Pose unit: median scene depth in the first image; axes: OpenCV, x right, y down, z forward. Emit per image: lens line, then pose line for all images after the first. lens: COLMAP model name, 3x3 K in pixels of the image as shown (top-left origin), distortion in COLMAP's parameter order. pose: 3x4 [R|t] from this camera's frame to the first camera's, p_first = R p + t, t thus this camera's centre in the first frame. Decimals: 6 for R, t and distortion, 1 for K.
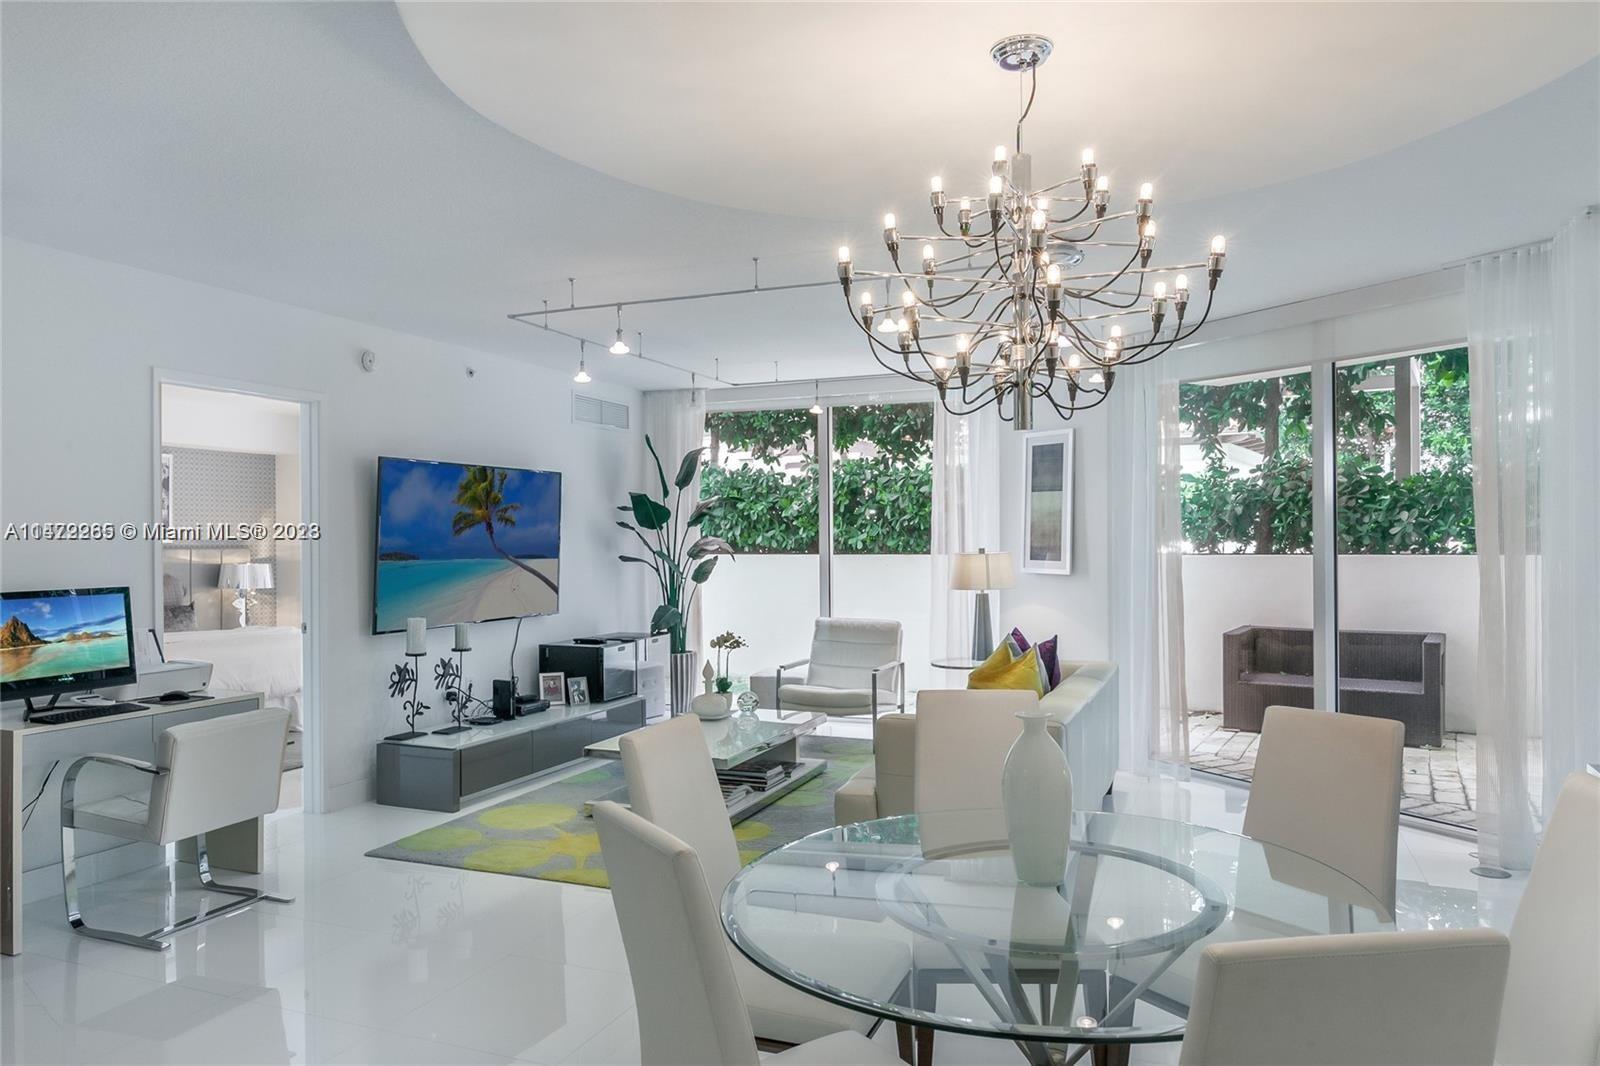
lens RADIAL K [[1087.0, 0, 800.0], [0, 1087.0, 533.0], [0, 0, 1]] dist [-0.007650, -0.001626]
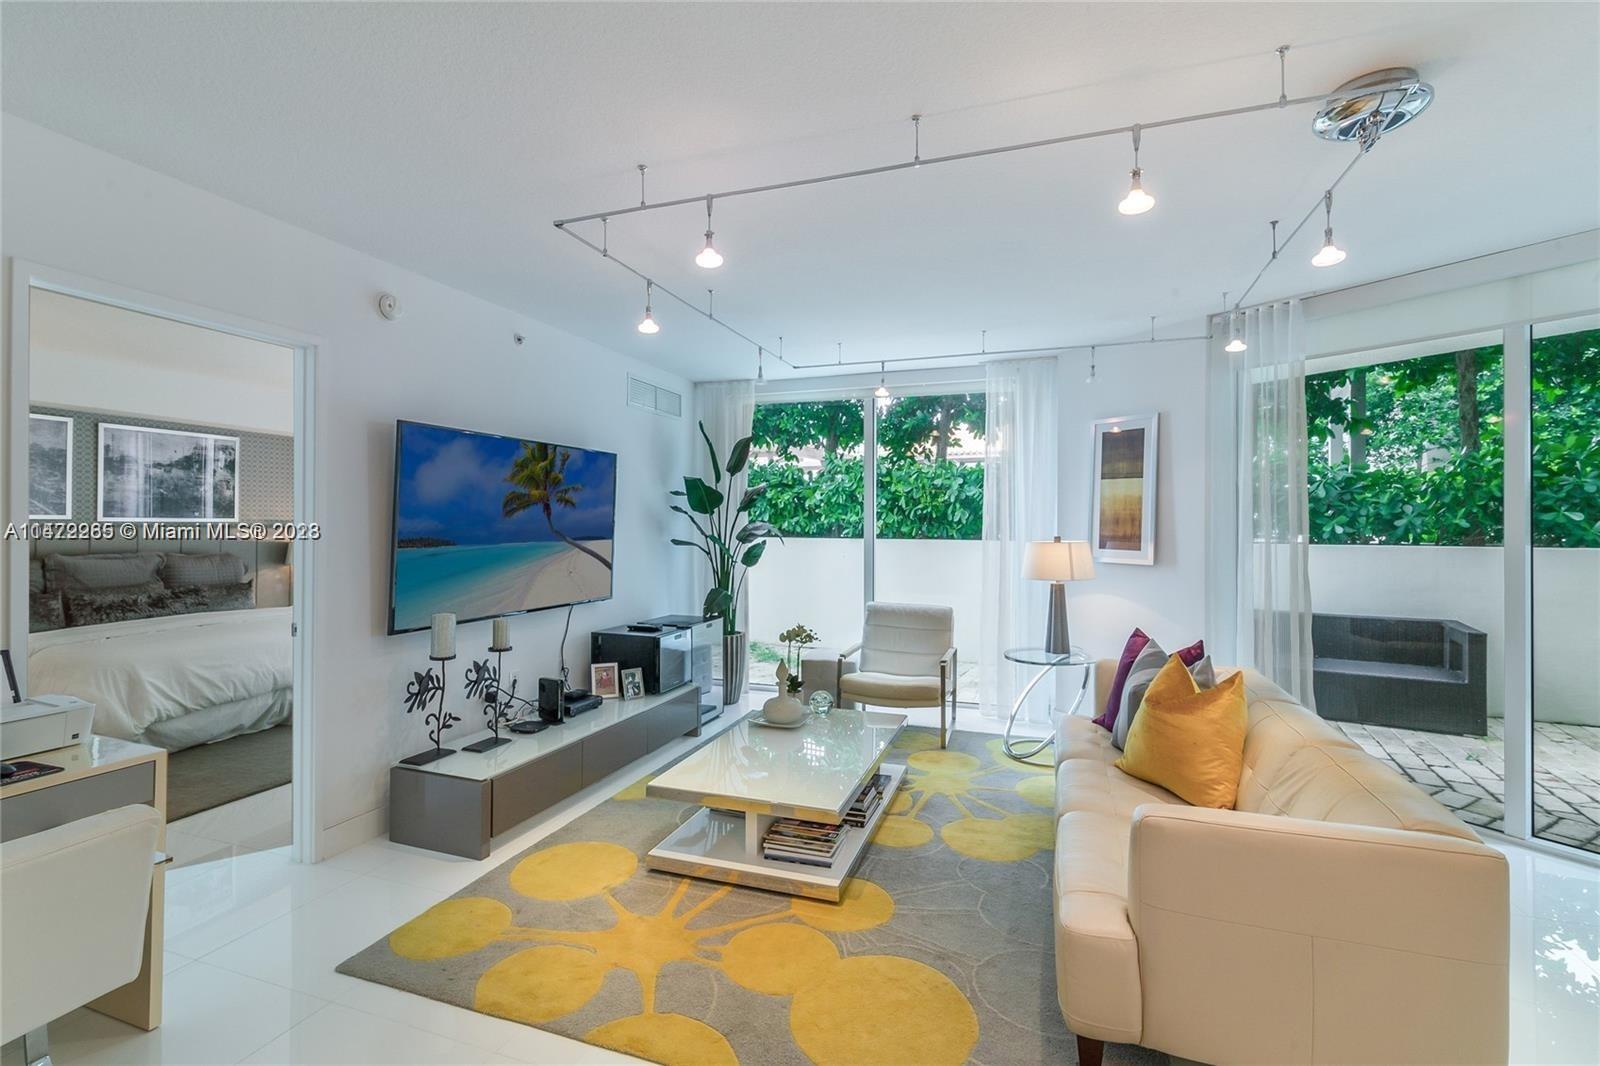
lens RADIAL K [[730.1, 0, 800.5], [0, 730.1, 520.3], [0, 0, 1]] dist [0.000240, -0.000078]
pose [[0.999028, 0.010921, 0.042710, -0.084912], [-0.010901, 0.999940, -0.000685, 0.002628], [-0.042715, 0.000218, 0.999087, 0.350749]]
